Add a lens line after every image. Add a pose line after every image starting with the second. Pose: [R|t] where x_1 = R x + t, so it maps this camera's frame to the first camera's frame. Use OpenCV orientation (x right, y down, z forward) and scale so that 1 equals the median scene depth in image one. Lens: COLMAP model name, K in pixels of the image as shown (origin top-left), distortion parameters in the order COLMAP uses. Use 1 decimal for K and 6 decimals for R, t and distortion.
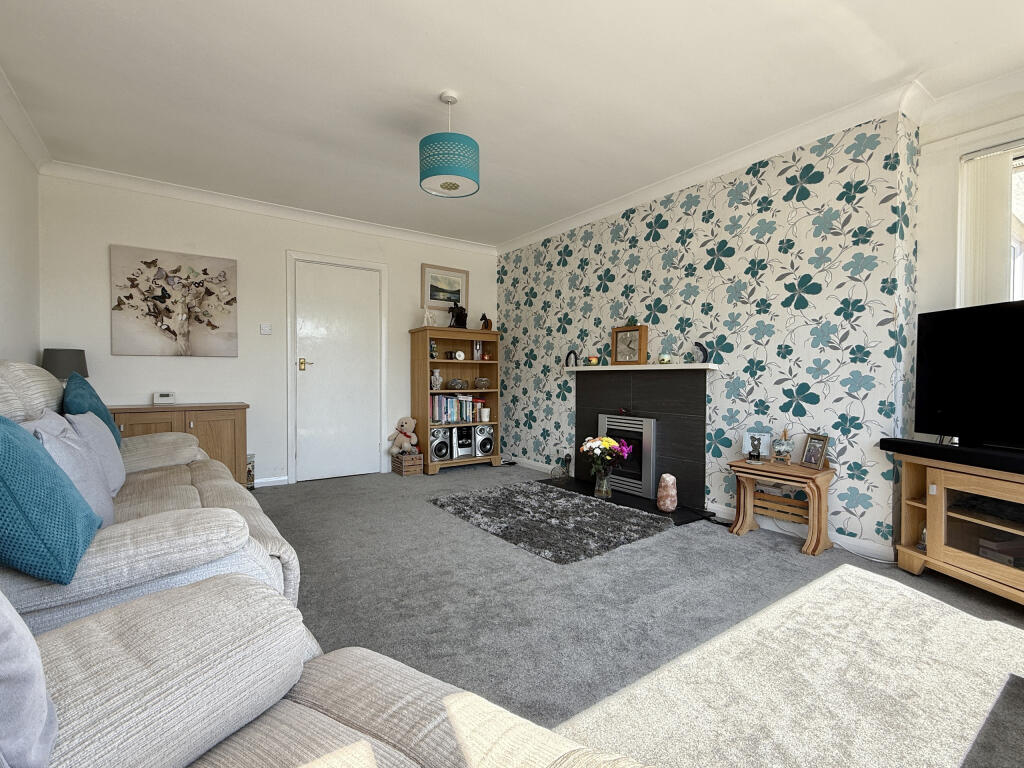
lens RADIAL K [[478.5, 0, 511.1], [0, 478.5, 381.8], [0, 0, 1]] dist [0.000134, 0.000293]
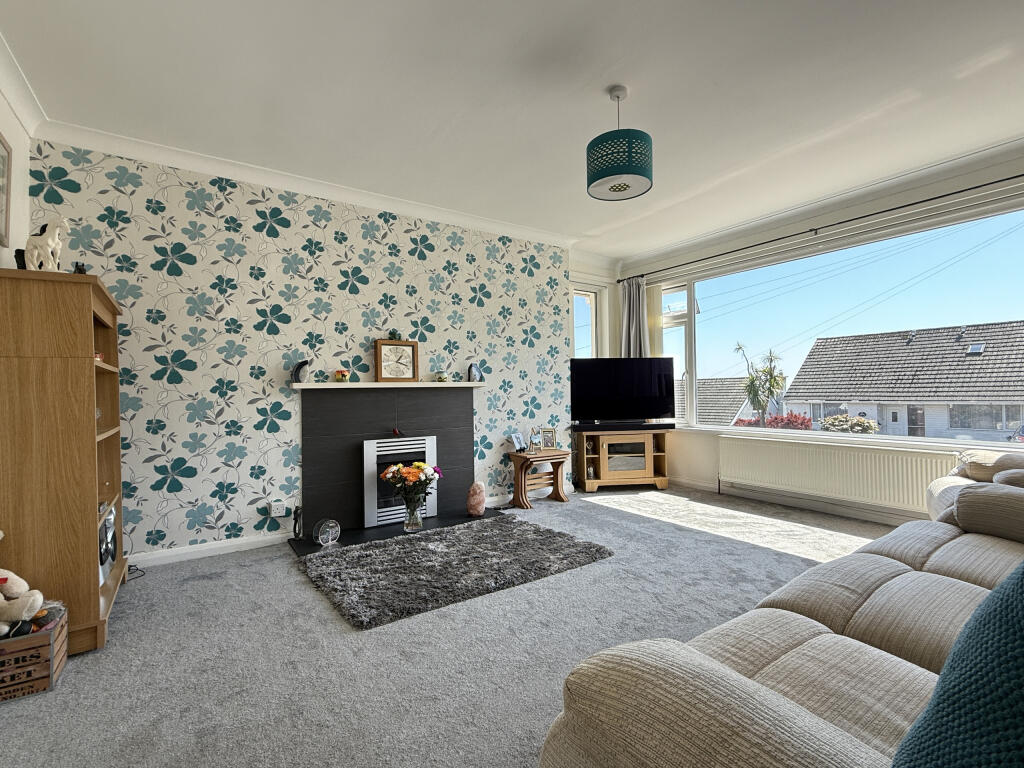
lens RADIAL K [[478.5, 0, 505.9], [0, 478.5, 386.8], [0, 0, 1]] dist [0.000134, 0.000293]
pose [[0.023269, 0.009627, 0.999683, -0.740436], [0.028080, 0.999553, -0.010280, -0.011719], [-0.999335, 0.028311, 0.022988, 0.852316]]
